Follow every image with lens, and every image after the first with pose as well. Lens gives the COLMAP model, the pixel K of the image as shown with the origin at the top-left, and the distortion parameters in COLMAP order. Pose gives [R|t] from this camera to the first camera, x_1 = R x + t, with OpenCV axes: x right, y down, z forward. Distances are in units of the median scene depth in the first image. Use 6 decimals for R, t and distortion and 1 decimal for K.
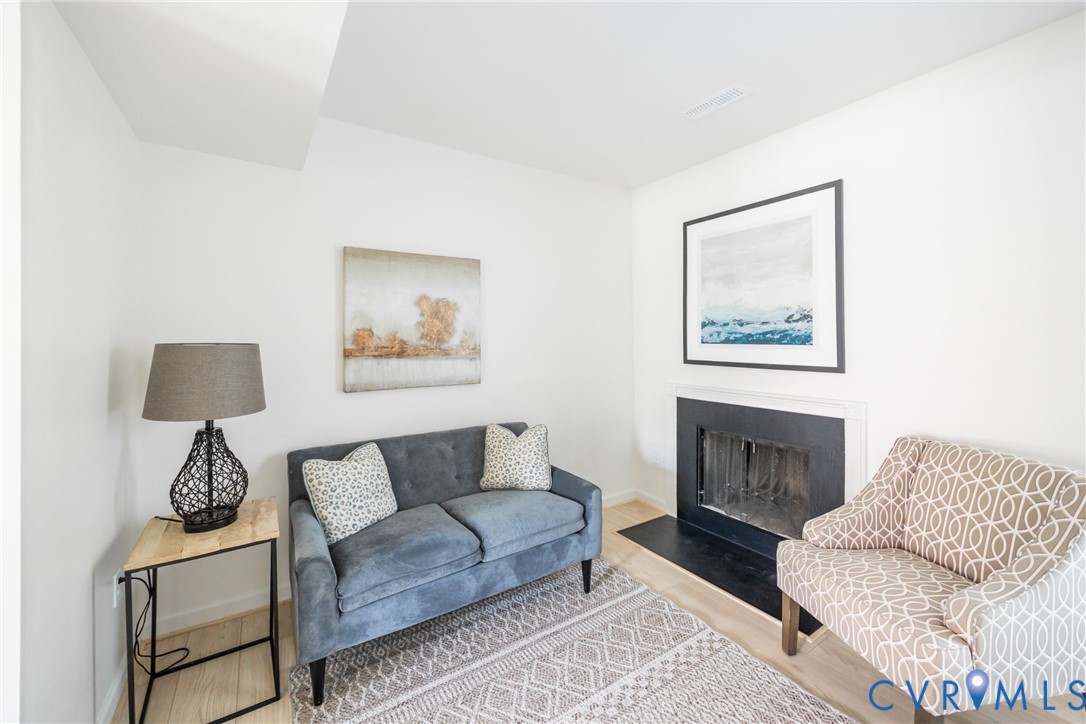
lens RADIAL K [[431.9, 0, 553.7], [0, 431.9, 335.8], [0, 0, 1]] dist [-0.000816, -0.000138]
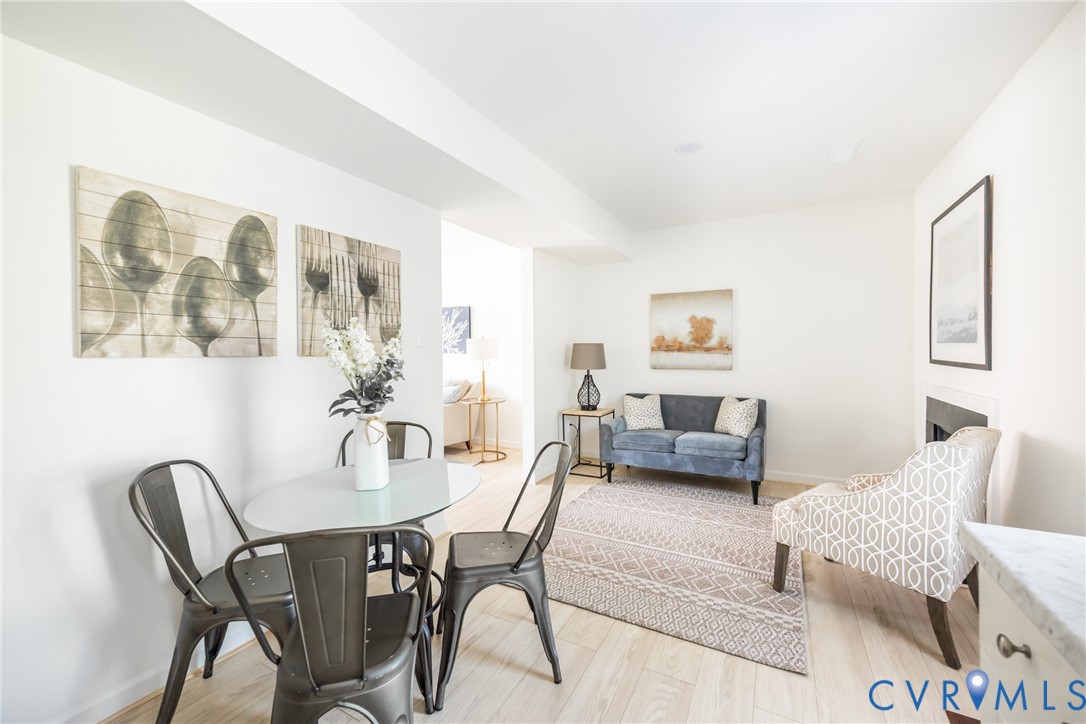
lens RADIAL K [[446.2, 0, 526.3], [0, 446.2, 359.1], [0, 0, 1]] dist [-0.016648, -0.000166]
pose [[0.433490, 0.024276, -0.900831, 1.101337], [0.009300, 0.999463, 0.031409, 0.018391], [0.901110, -0.021993, 0.433032, -0.396059]]
